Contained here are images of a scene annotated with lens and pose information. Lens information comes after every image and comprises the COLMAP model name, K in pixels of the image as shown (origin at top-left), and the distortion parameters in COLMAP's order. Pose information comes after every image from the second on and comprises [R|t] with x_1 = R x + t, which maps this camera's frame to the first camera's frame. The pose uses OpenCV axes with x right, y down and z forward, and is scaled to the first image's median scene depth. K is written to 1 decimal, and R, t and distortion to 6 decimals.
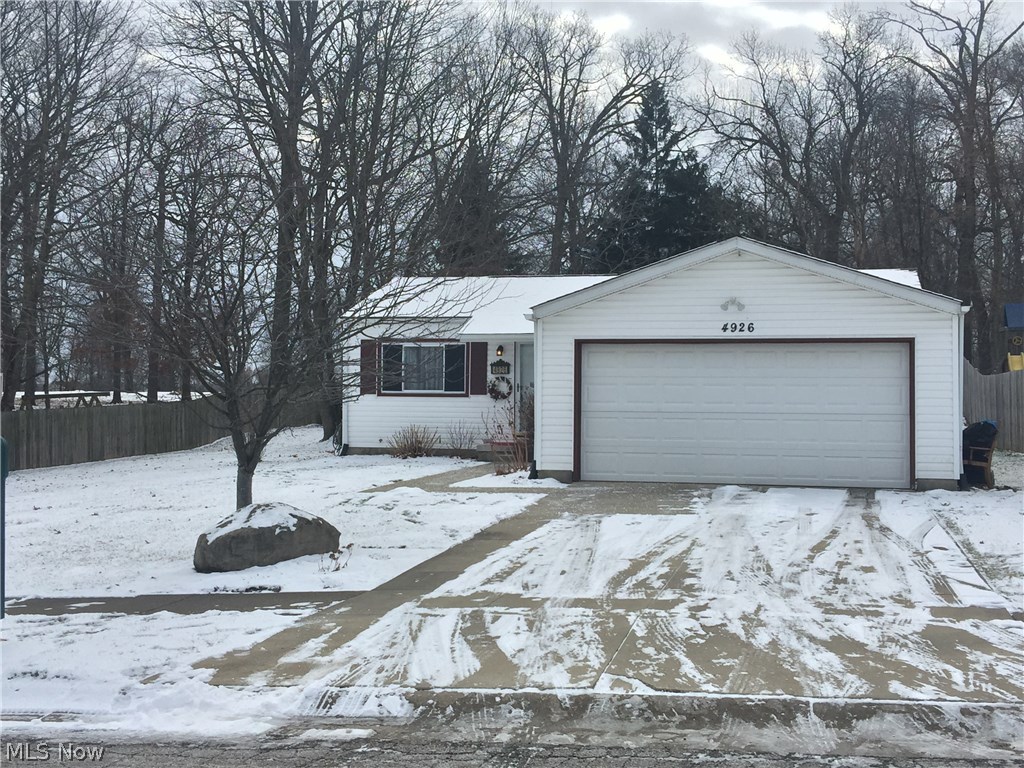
lens RADIAL K [[1276.7, 0, 512.0], [0, 1276.7, 384.0], [0, 0, 1]] dist [0.026260, 0.050452]
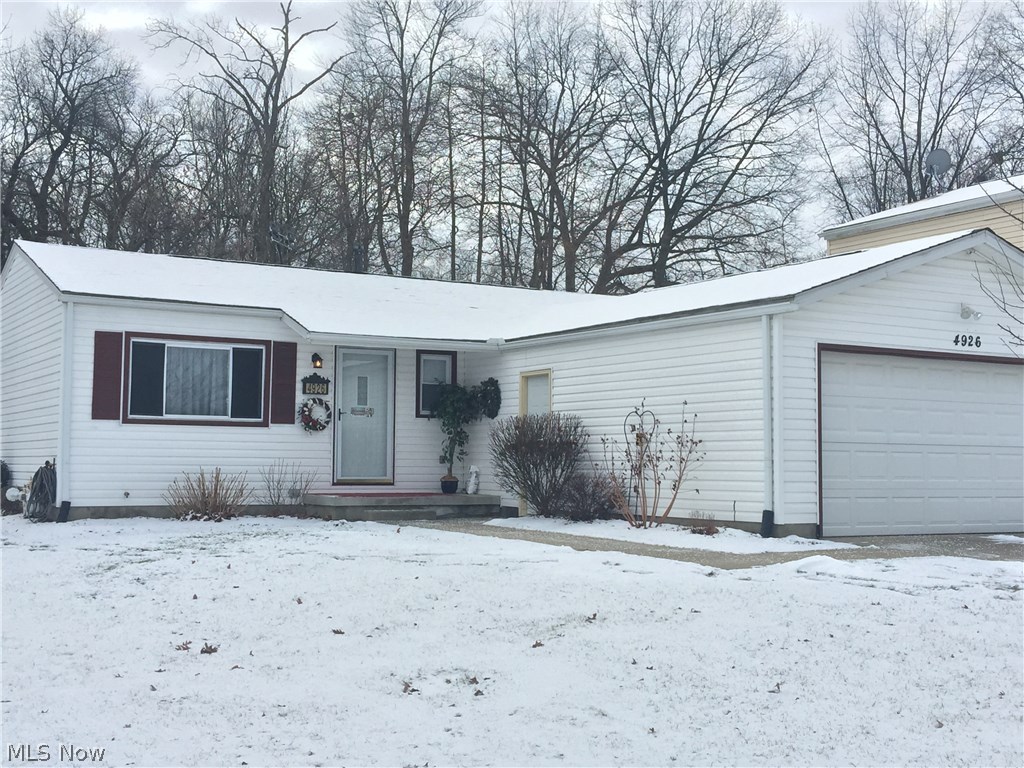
lens RADIAL K [[1276.7, 0, 512.0], [0, 1276.7, 384.0], [0, 0, 1]] dist [0.026260, 0.050452]
pose [[0.710465, 0.042420, 0.702453, -0.421040], [-0.012656, 0.998790, -0.047514, 0.018118], [-0.703619, 0.024867, 0.710142, 0.433699]]
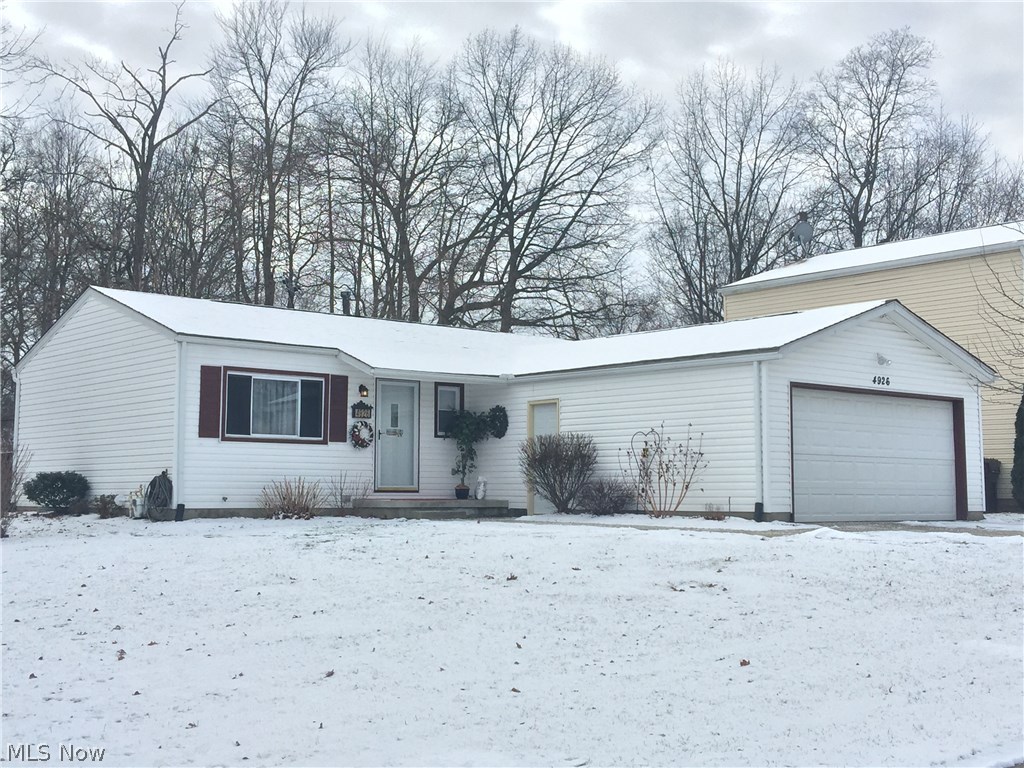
lens RADIAL K [[1276.7, 0, 512.0], [0, 1276.7, 384.0], [0, 0, 1]] dist [0.026260, 0.050452]
pose [[0.580929, 0.064202, 0.811419, -0.643536], [-0.009410, 0.997348, -0.072176, 0.029953], [-0.813900, 0.034293, 0.579992, 0.425594]]
